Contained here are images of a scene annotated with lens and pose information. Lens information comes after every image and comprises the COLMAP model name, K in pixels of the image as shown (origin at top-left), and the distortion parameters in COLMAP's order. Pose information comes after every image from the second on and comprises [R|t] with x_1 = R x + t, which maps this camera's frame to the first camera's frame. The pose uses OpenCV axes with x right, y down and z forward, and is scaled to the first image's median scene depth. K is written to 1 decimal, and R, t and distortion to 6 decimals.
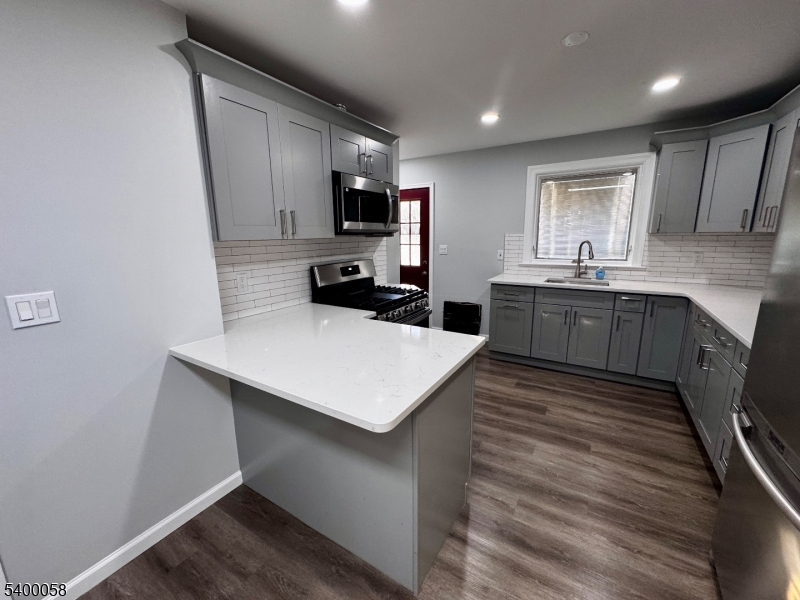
lens RADIAL K [[325.9, 0, 400.0], [0, 325.9, 300.0], [0, 0, 1]] dist [-0.000743, -0.000060]
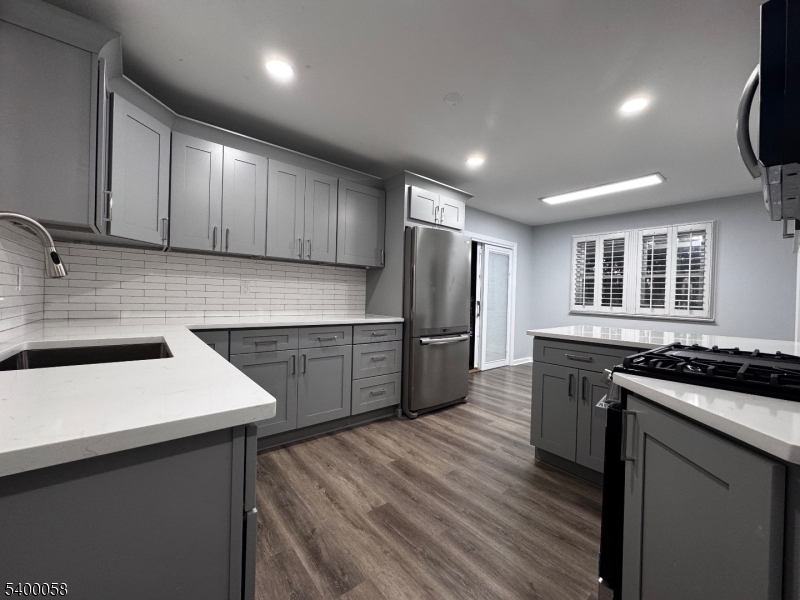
lens RADIAL K [[318.4, 0, 400.0], [0, 318.4, 300.0], [0, 0, 1]] dist [-0.001267, -0.000047]
pose [[-0.945619, -0.013795, 0.324982, 0.179359], [0.051781, 0.979975, 0.192270, -0.158715], [-0.321127, 0.198643, -0.925969, 1.286076]]
